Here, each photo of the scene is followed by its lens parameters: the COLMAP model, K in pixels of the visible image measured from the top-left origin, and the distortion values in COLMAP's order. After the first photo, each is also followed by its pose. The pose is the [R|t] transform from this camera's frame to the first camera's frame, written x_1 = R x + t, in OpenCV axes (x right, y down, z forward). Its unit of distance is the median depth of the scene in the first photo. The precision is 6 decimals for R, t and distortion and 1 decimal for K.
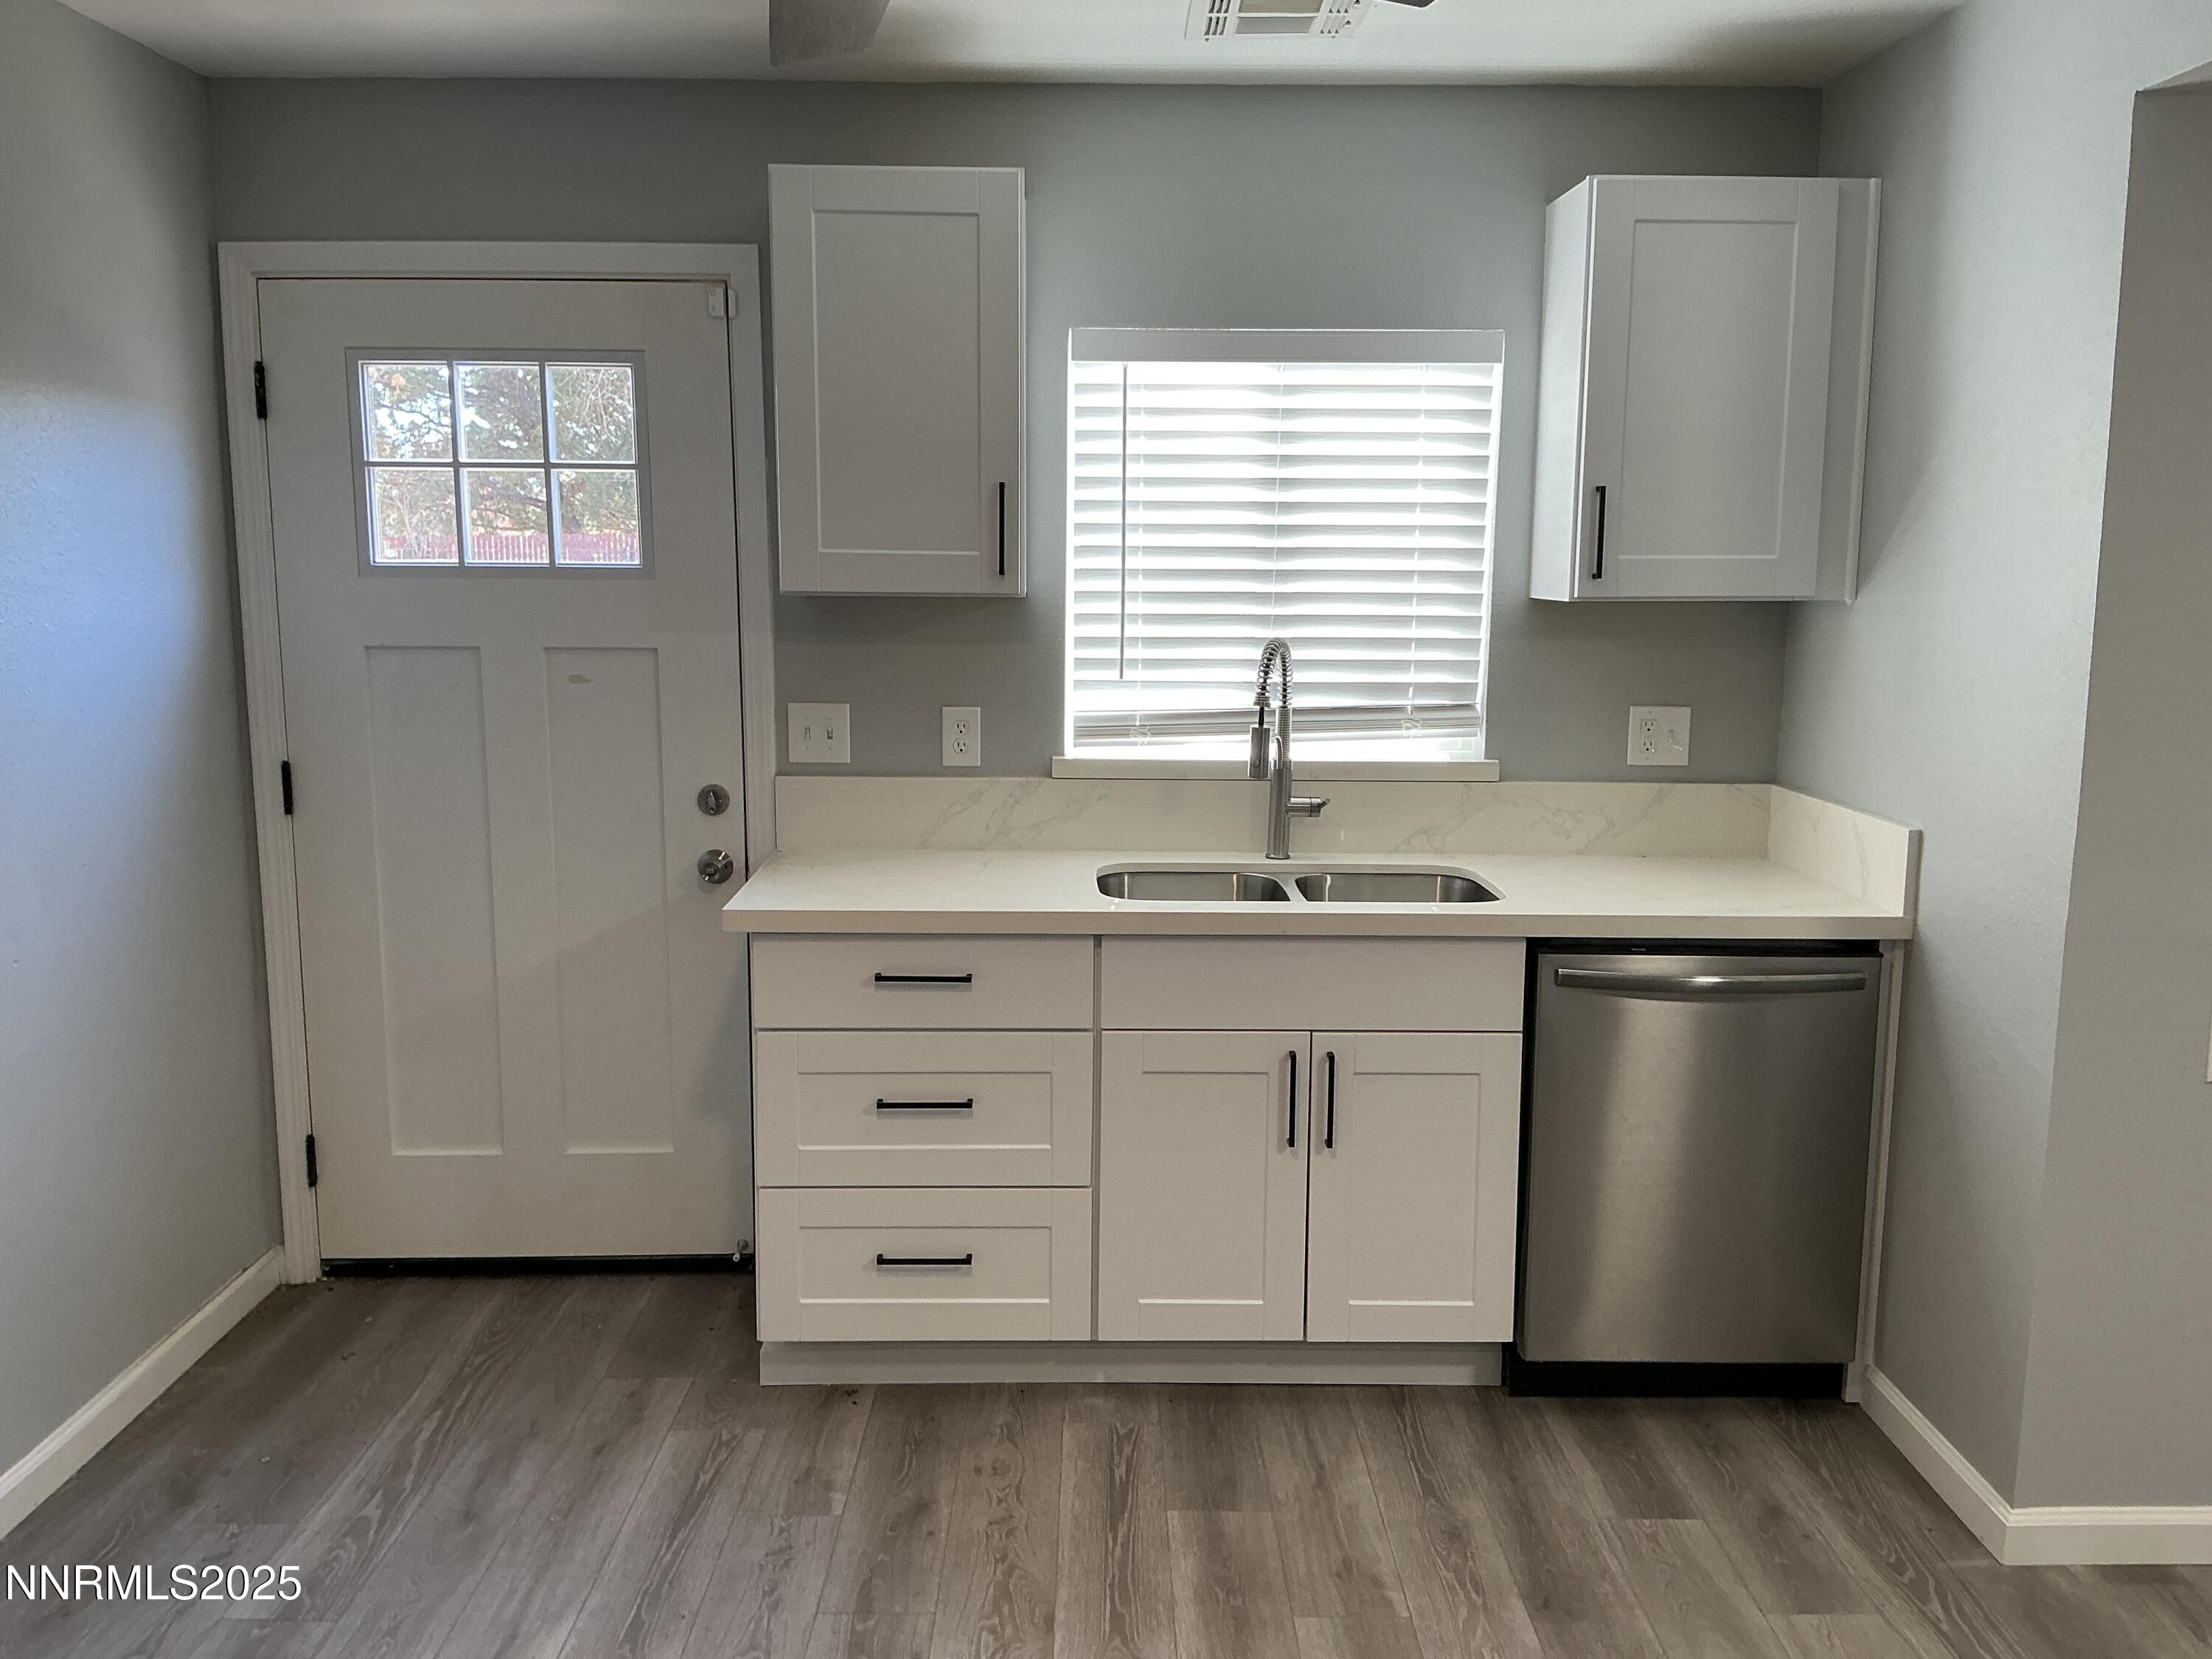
lens RADIAL K [[1834.3, 0, 1111.0], [0, 1834.3, 818.3], [0, 0, 1]] dist [0.160781, -0.318650]
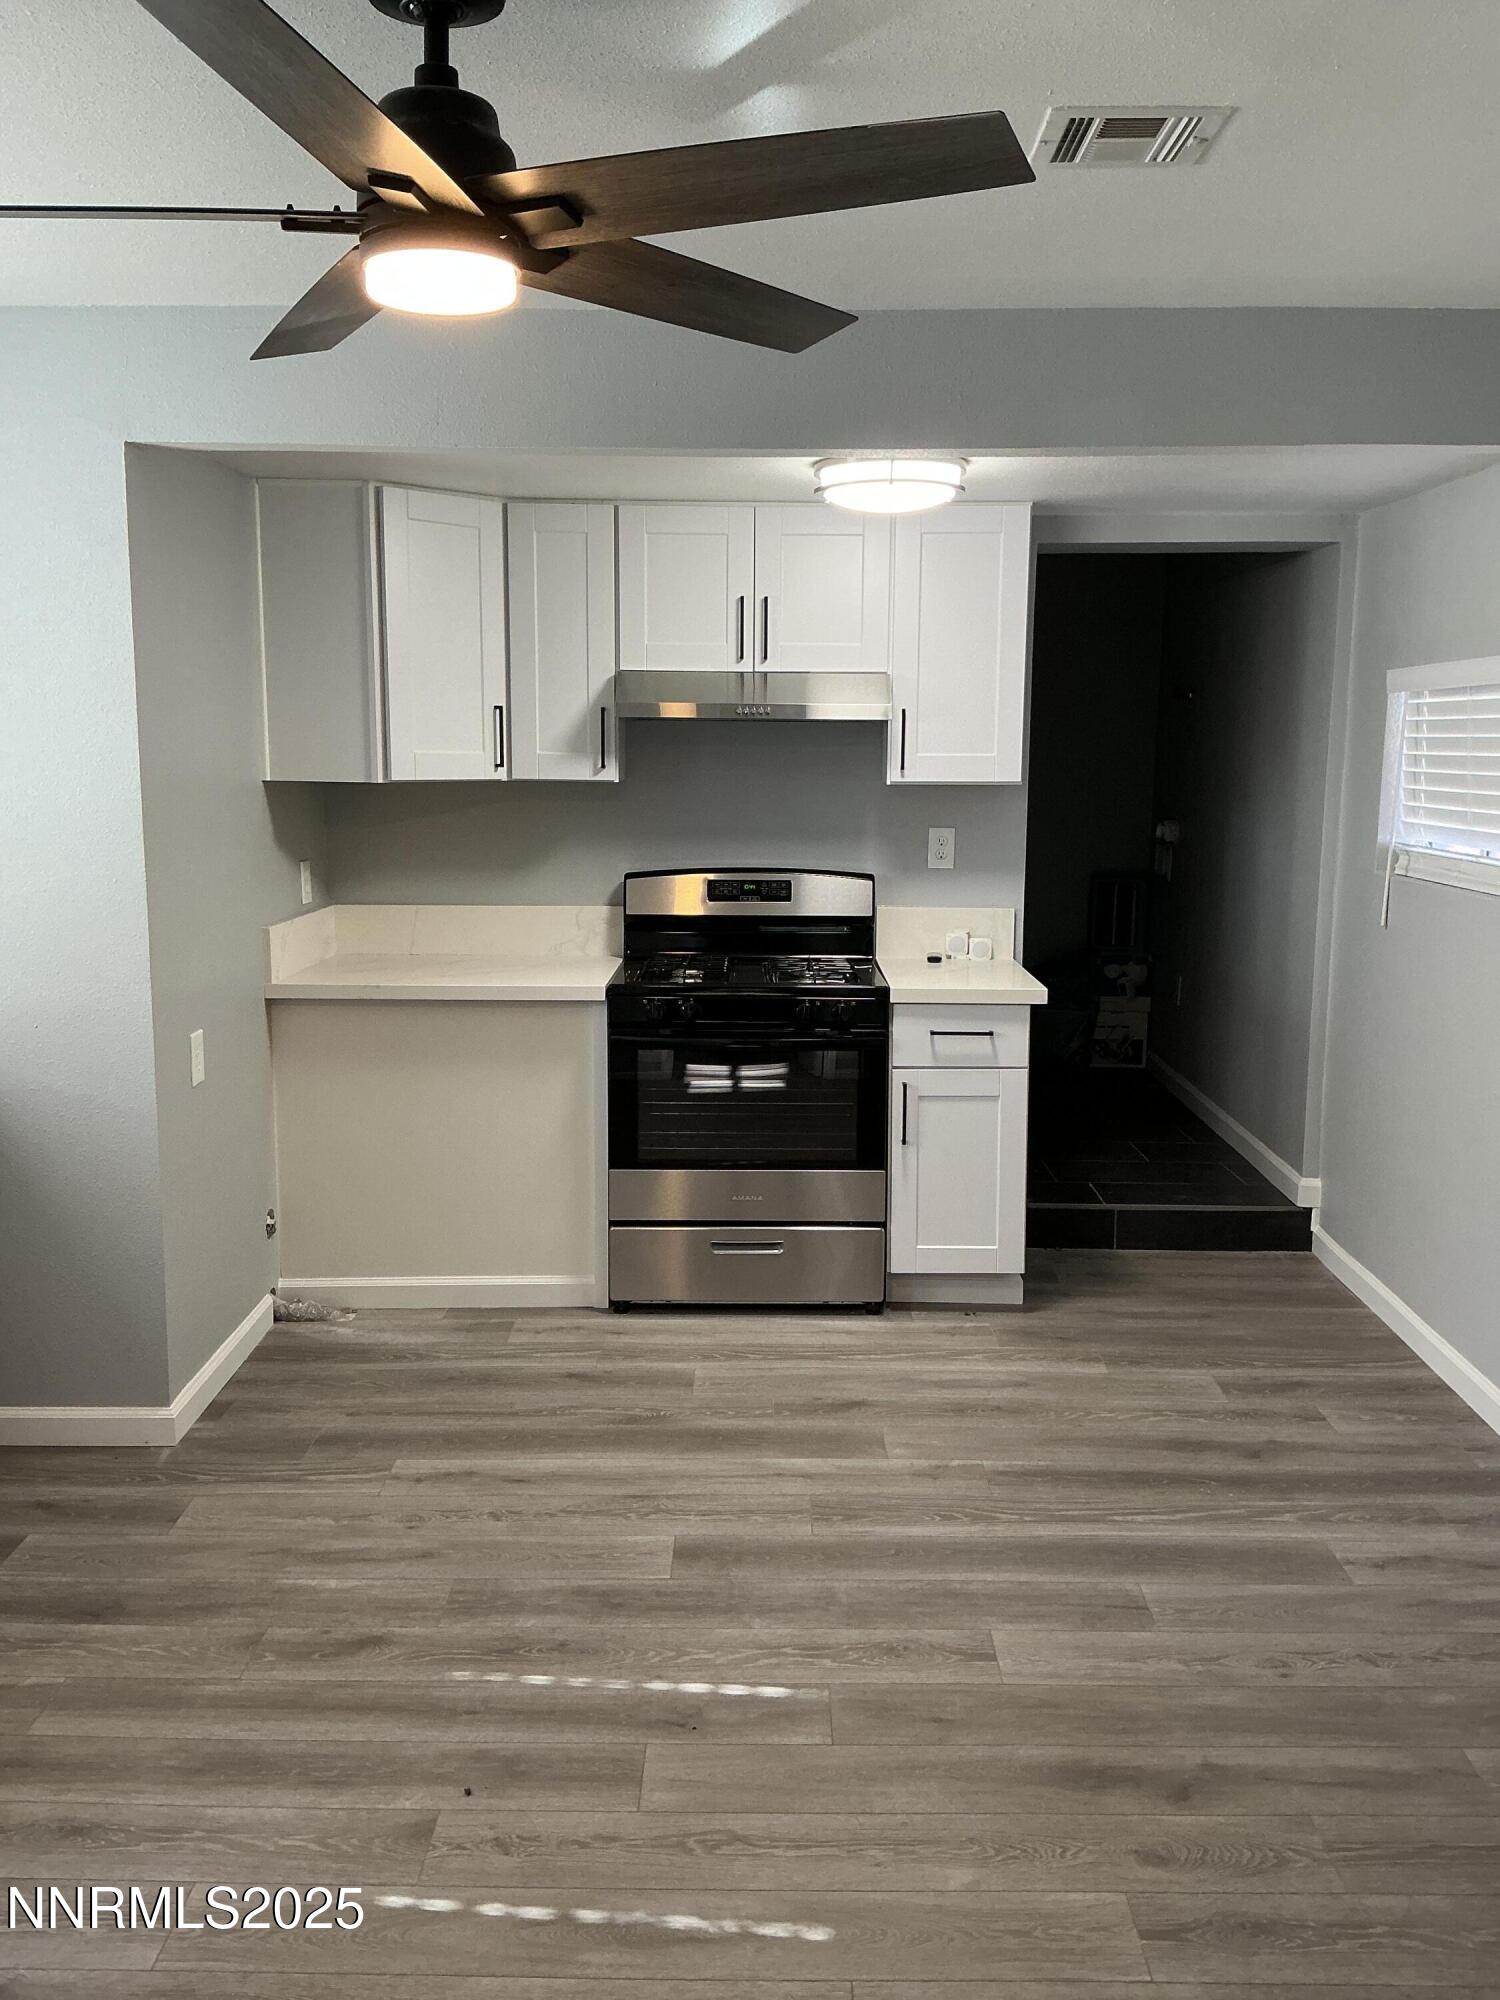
lens RADIAL K [[1658.5, 0, 755.9], [0, 1658.5, 988.5], [0, 0, 1]] dist [0.160781, -0.318650]
pose [[0.012796, -0.158233, 0.987319, -0.641766], [0.136239, 0.978468, 0.155049, -0.077364], [-0.990593, 0.132527, 0.034078, 0.384931]]
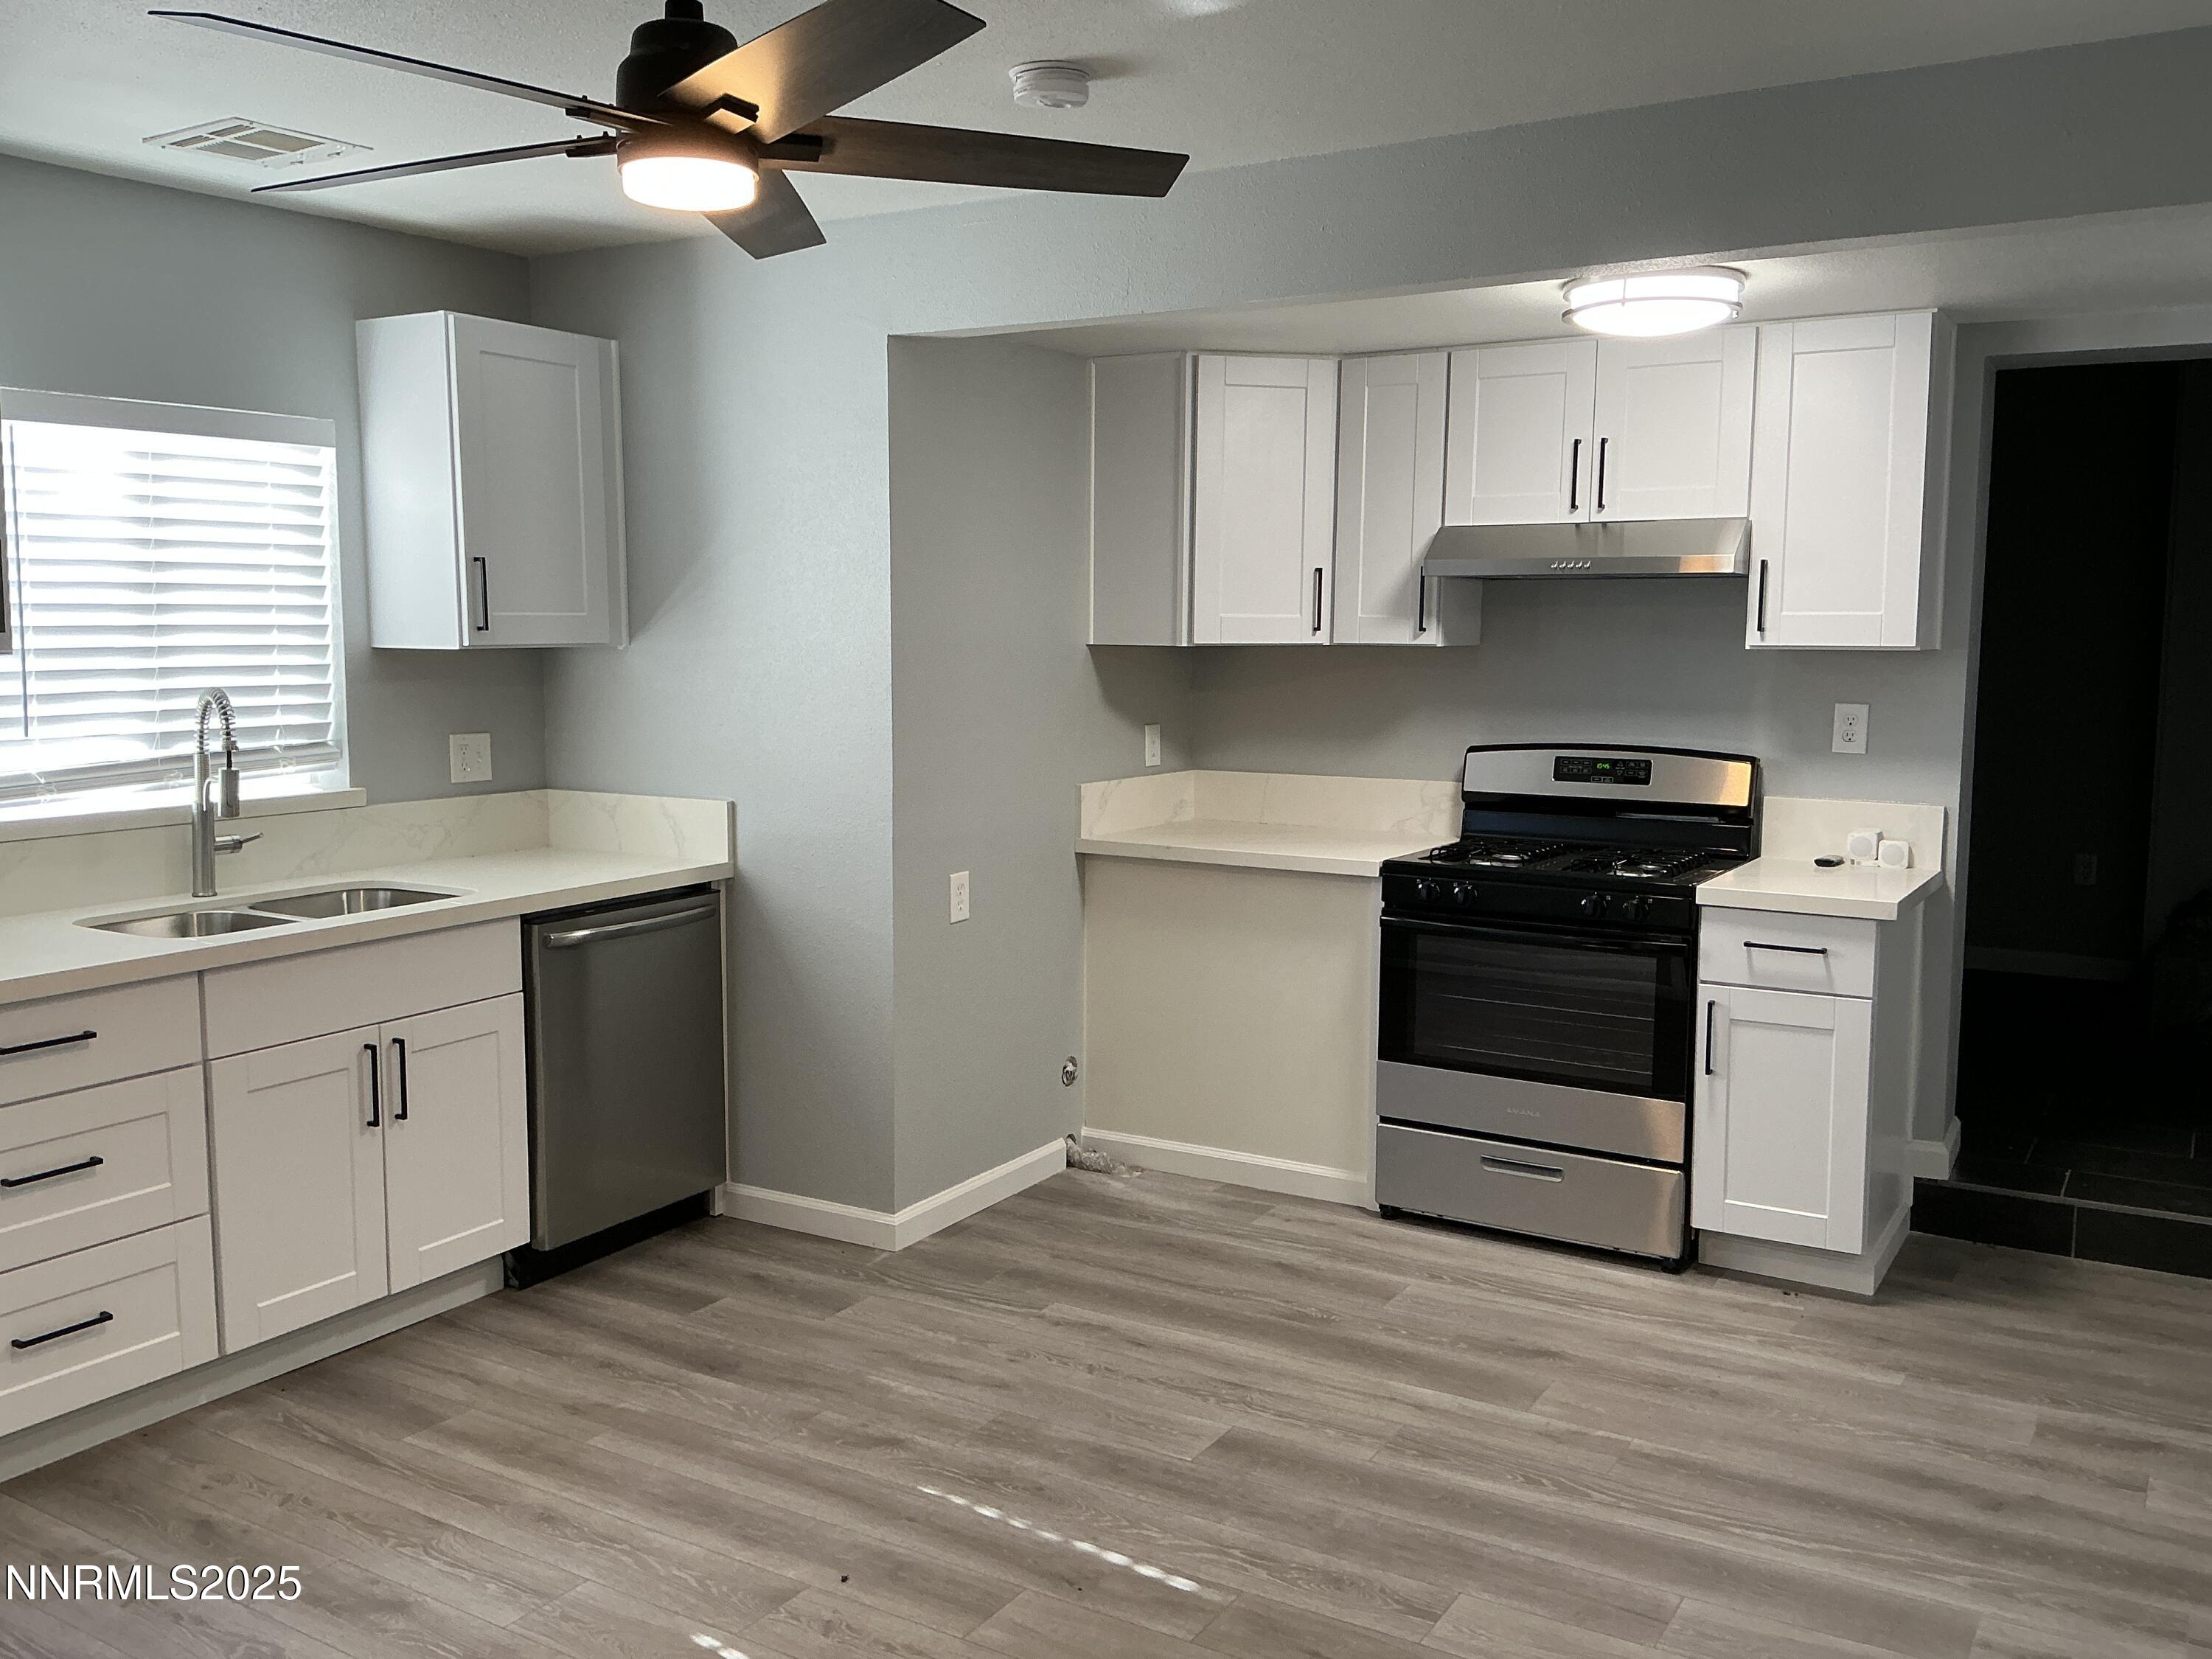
lens RADIAL K [[1834.3, 0, 1111.0], [0, 1834.3, 818.3], [0, 0, 1]] dist [0.160781, -0.318650]
pose [[0.527735, -0.099158, 0.843601, -0.595475], [0.122195, 0.991695, 0.040123, -0.002396], [-0.840573, 0.081910, 0.535469, -0.017782]]
